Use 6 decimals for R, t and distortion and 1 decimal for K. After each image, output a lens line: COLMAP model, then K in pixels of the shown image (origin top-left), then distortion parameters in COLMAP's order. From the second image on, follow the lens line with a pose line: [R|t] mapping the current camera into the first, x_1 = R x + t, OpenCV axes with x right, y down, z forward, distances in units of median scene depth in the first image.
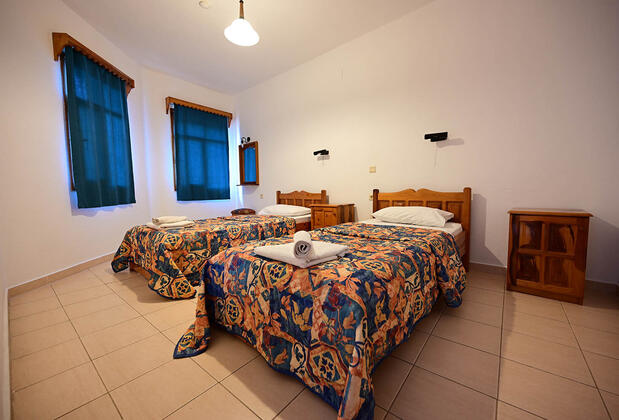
lens RADIAL K [[246.0, 0, 309.5], [0, 246.0, 210.0], [0, 0, 1]] dist [0.000085, -0.000021]
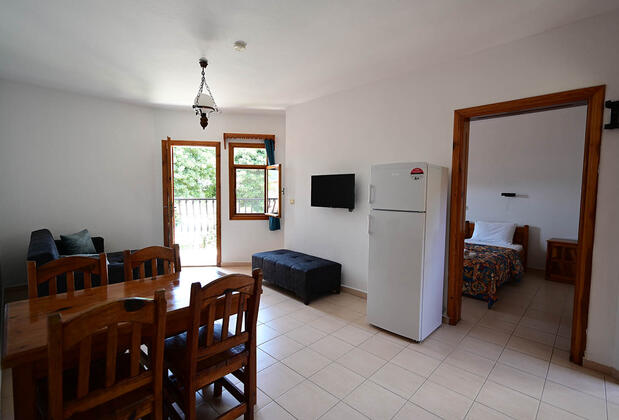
lens RADIAL K [[289.5, 0, 309.5], [0, 289.5, 210.0], [0, 0, 1]] dist [0.001355, 0.000196]
pose [[0.995501, 0.033134, -0.088773, -1.008277], [-0.034362, 0.999333, -0.012343, -0.160482], [0.088305, 0.015338, 0.995975, -1.676144]]
